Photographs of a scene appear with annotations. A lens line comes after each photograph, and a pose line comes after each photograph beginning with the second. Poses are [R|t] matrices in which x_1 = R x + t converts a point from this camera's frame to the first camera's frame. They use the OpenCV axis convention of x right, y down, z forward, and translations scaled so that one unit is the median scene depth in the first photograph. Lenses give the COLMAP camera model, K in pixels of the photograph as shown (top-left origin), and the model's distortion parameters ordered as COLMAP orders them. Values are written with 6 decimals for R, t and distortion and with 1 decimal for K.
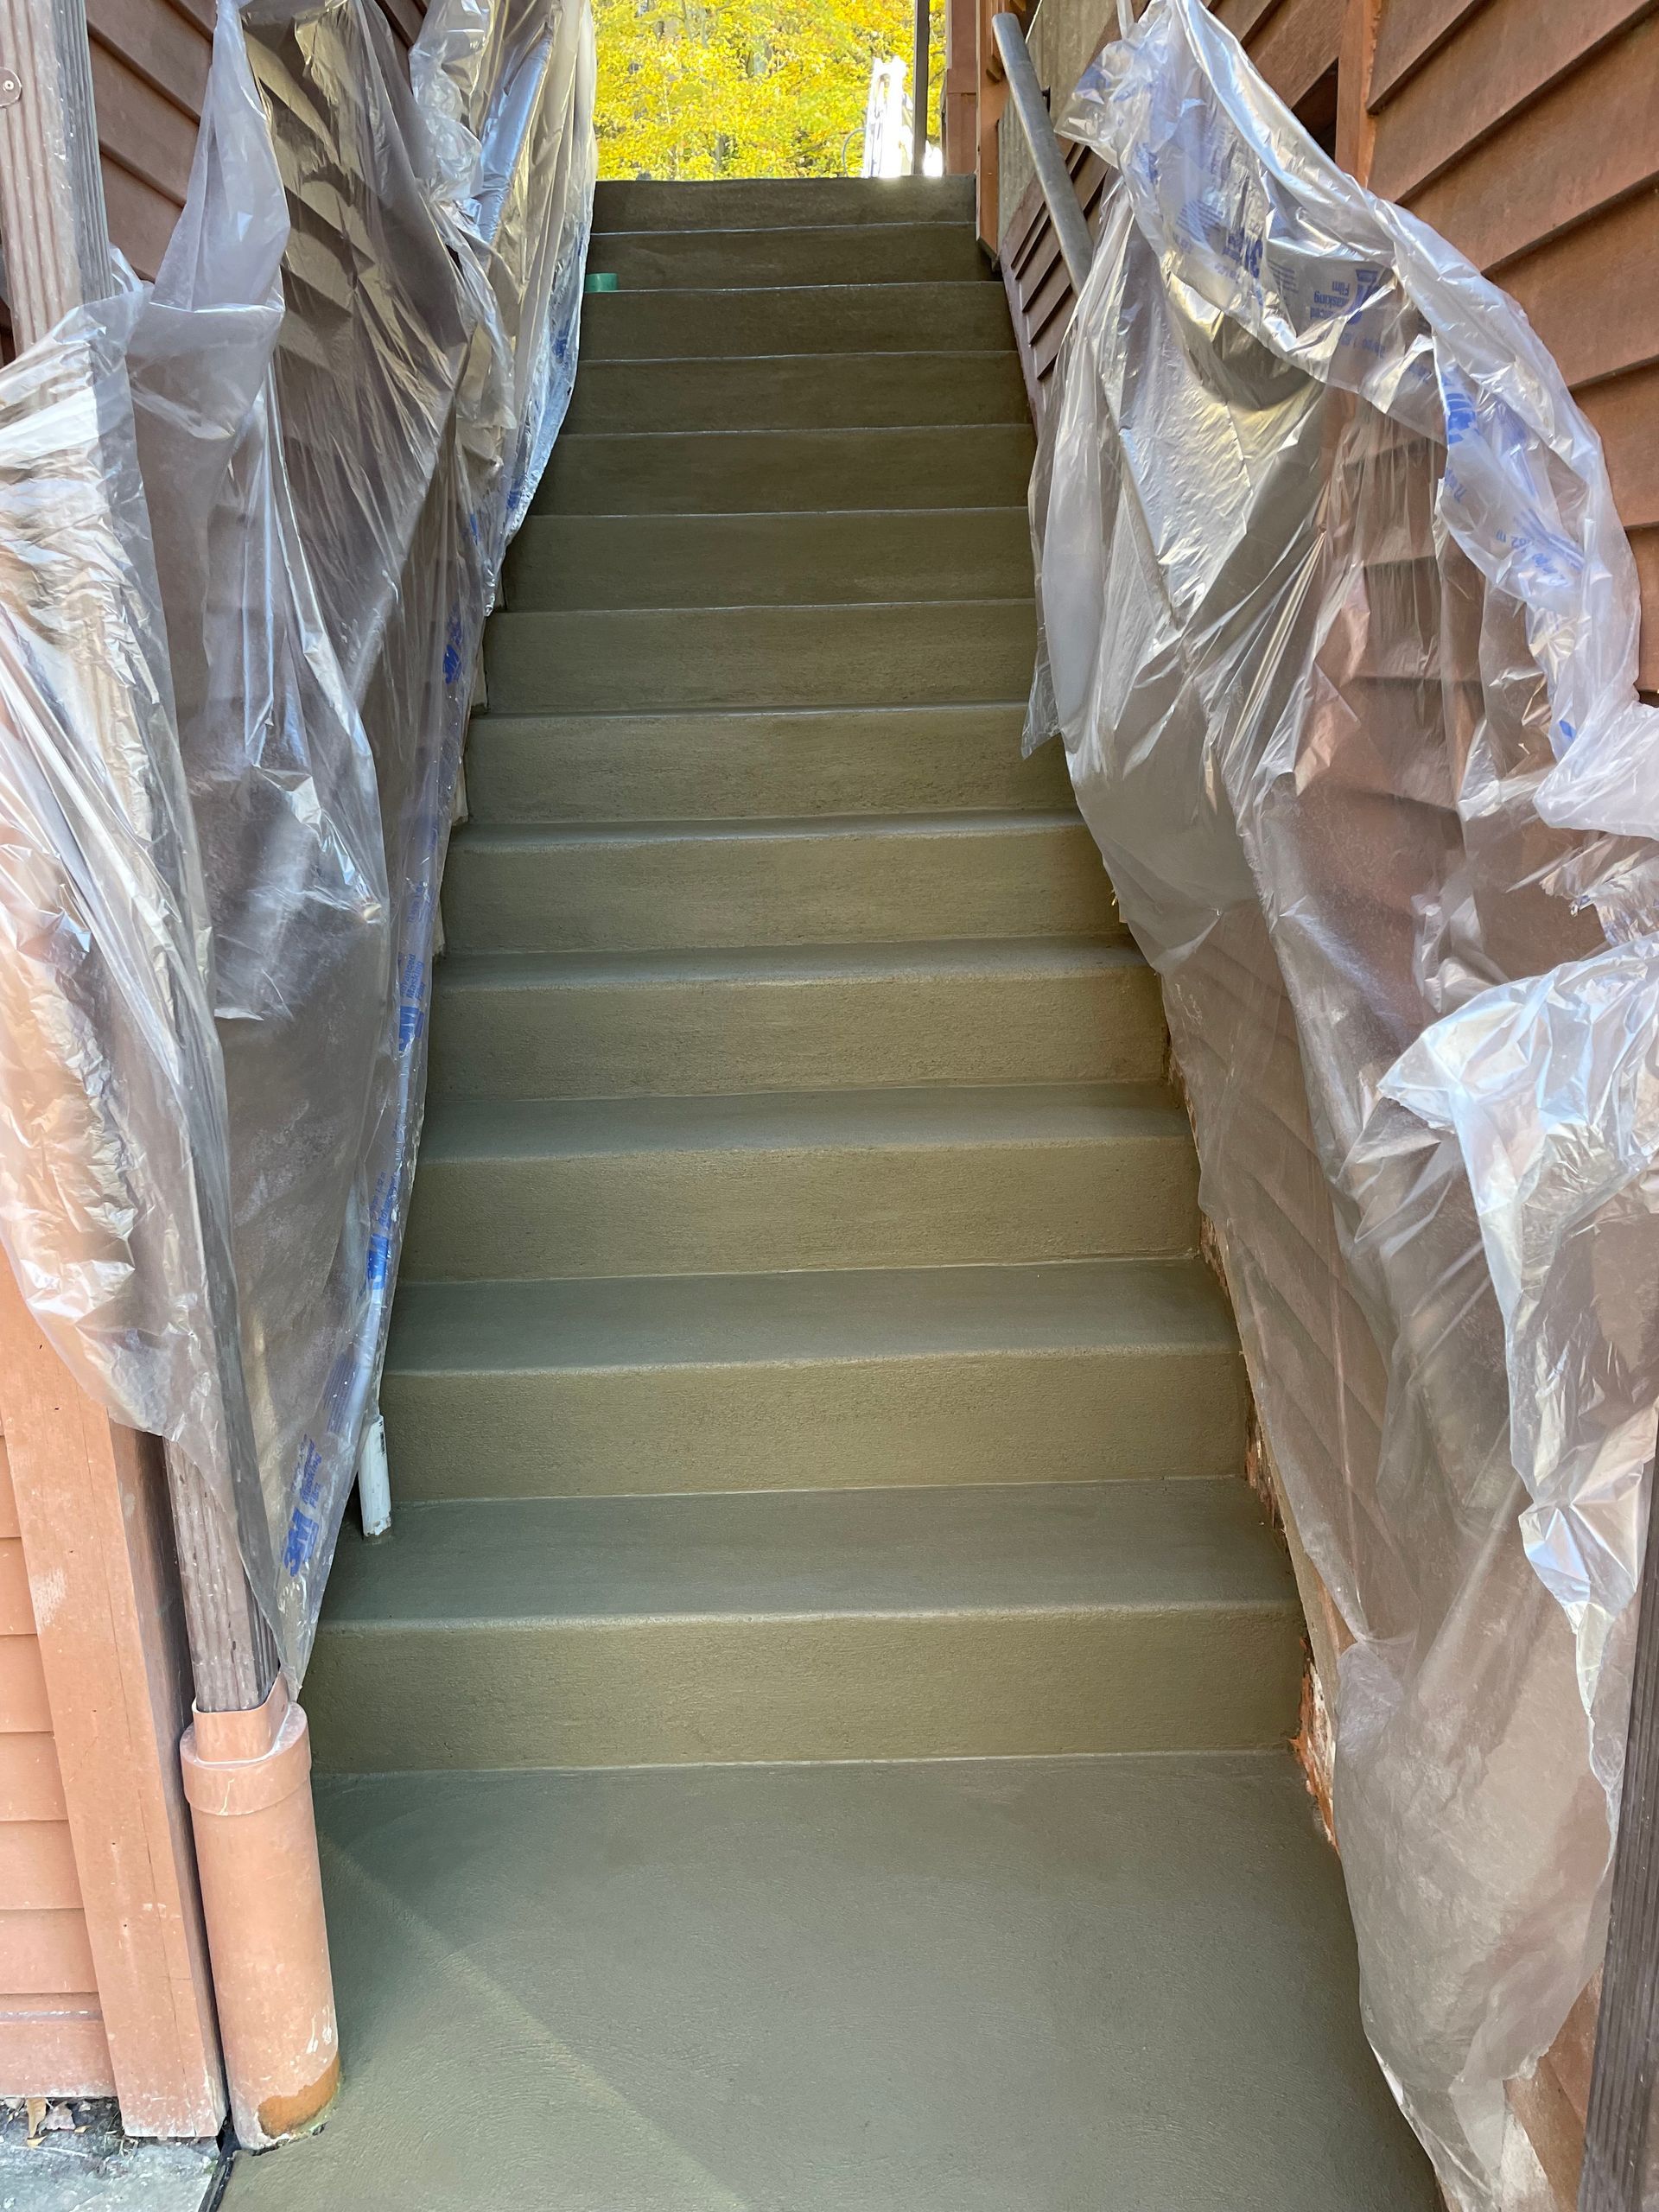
lens RADIAL K [[1724.7, 0, 858.0], [0, 1724.7, 1109.4], [0, 0, 1]] dist [0.099917, -0.125873]
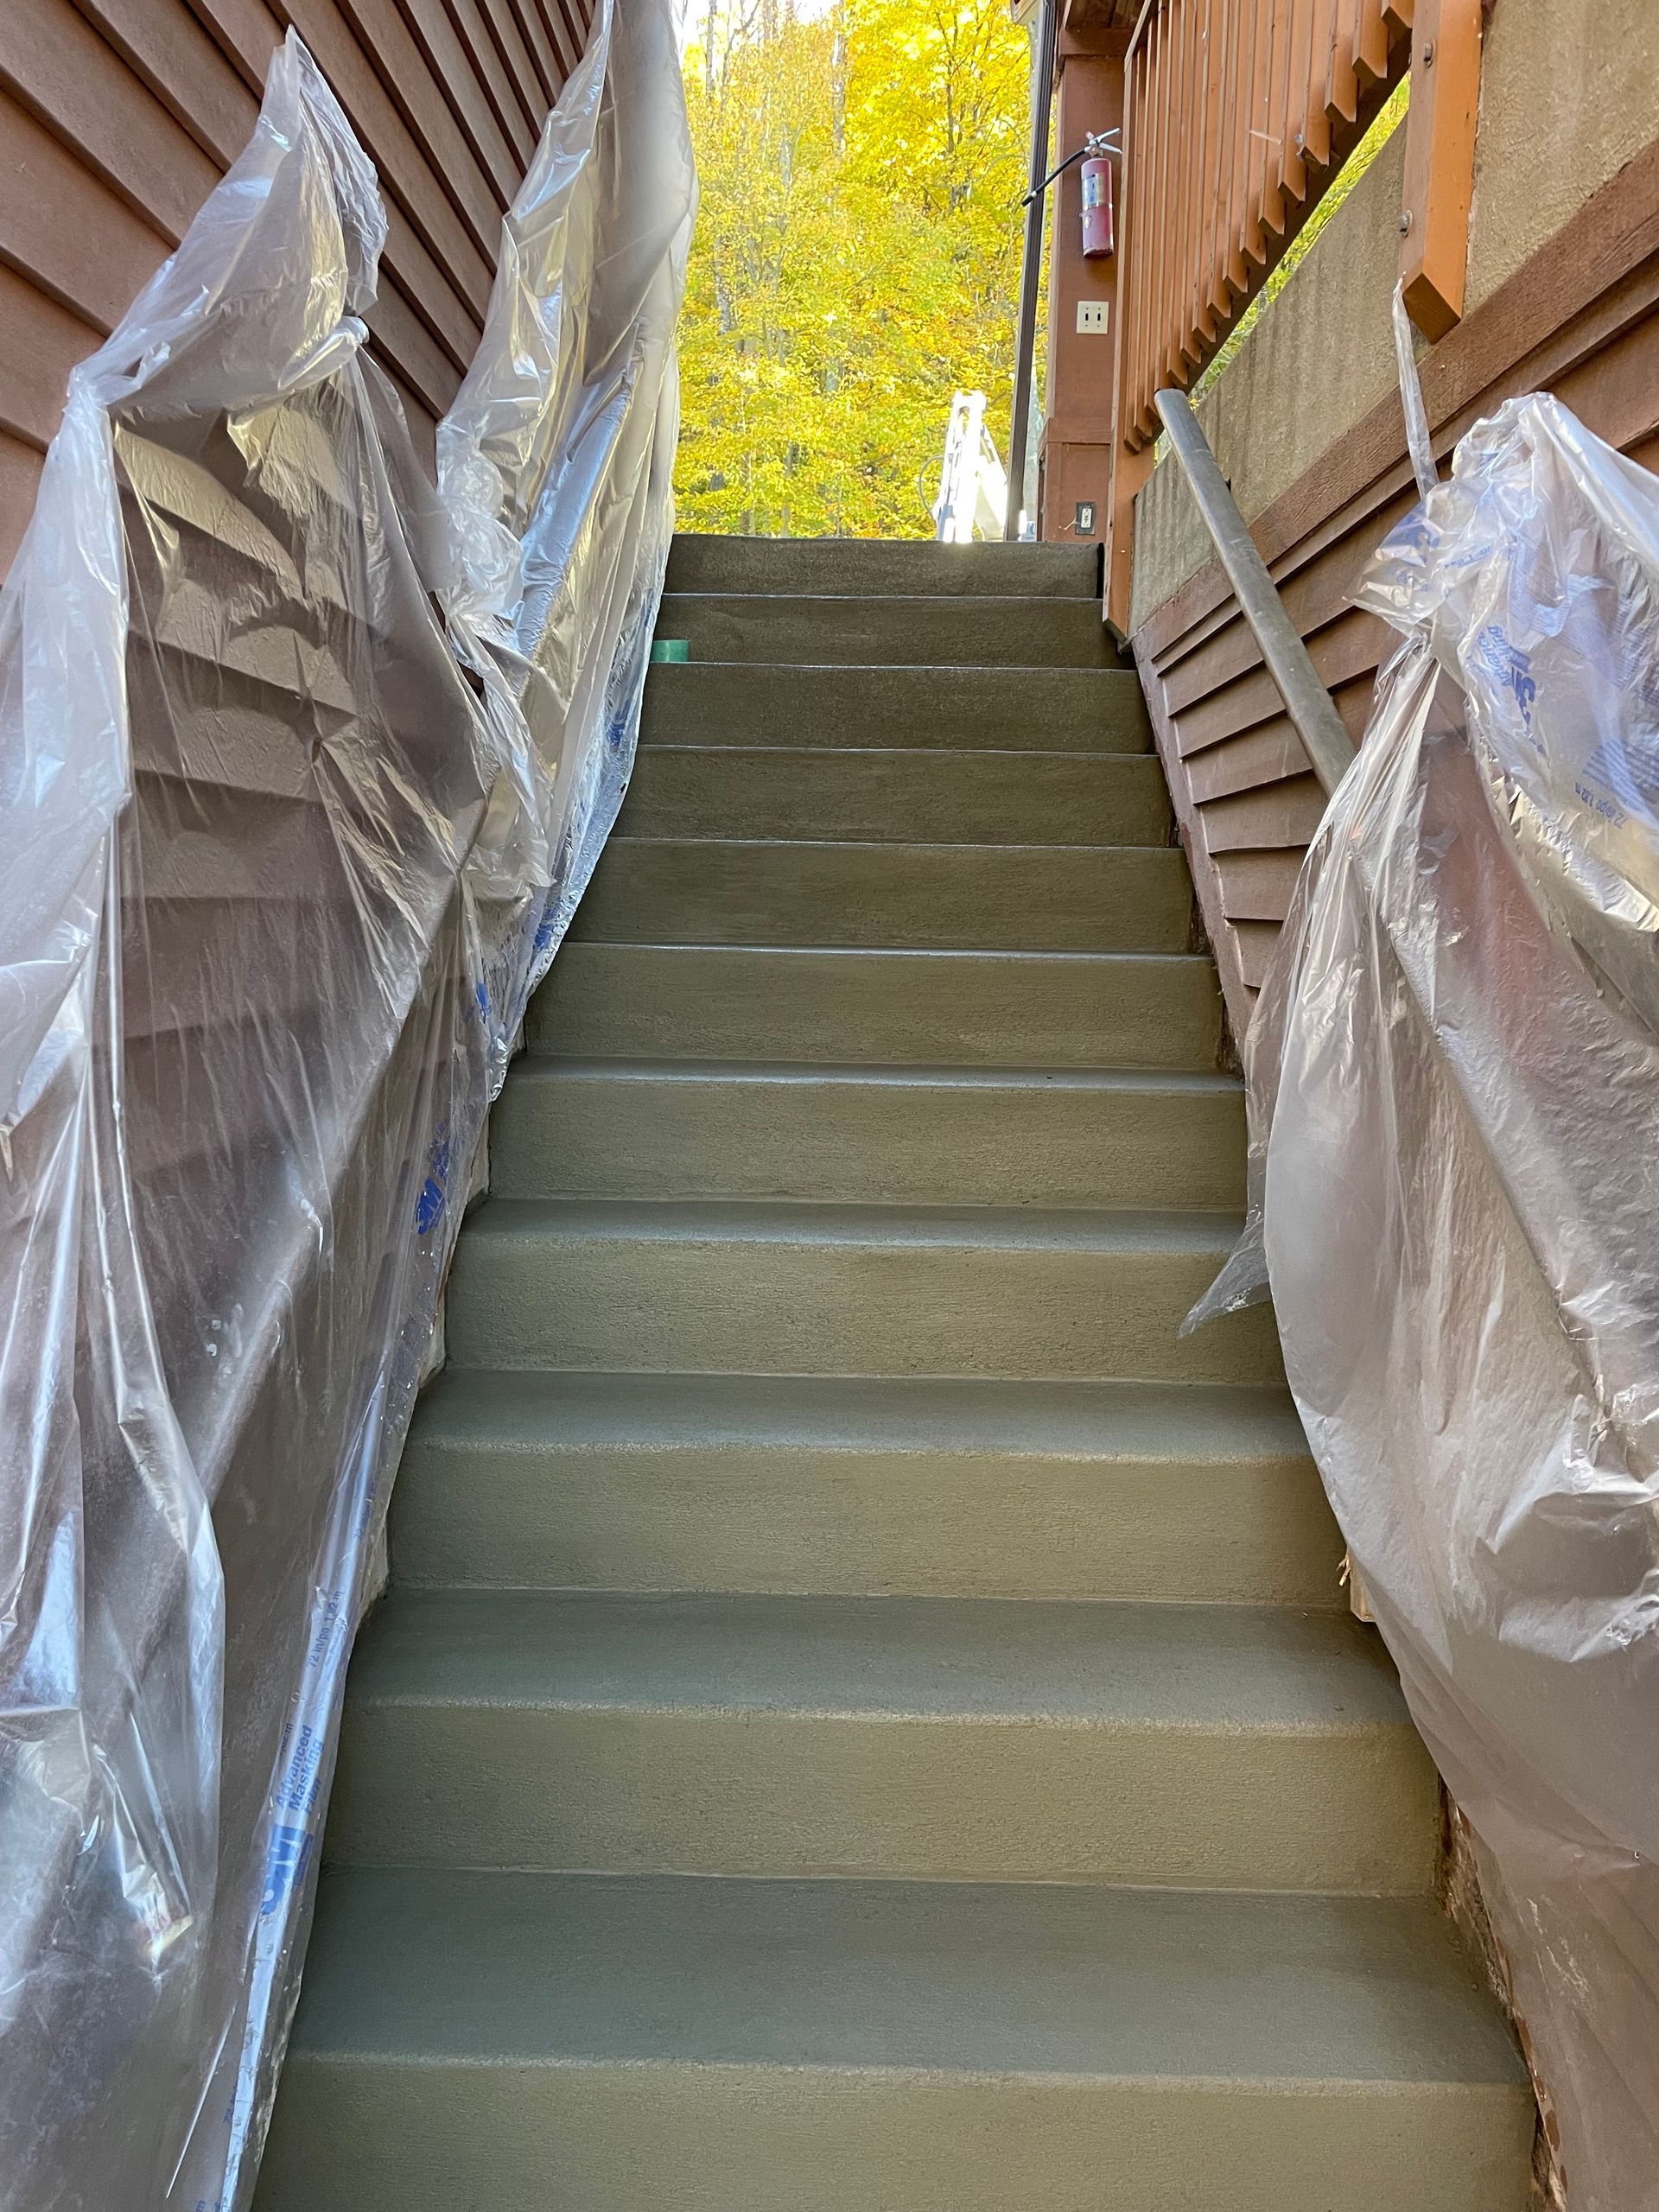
lens RADIAL K [[1724.7, 0, 858.0], [0, 1724.7, 1109.4], [0, 0, 1]] dist [0.099917, -0.125873]
pose [[0.998828, 0.045512, -0.016470, -0.039351], [-0.047372, 0.989032, -0.139898, -0.178461], [0.009922, 0.140514, 0.990029, 0.246328]]
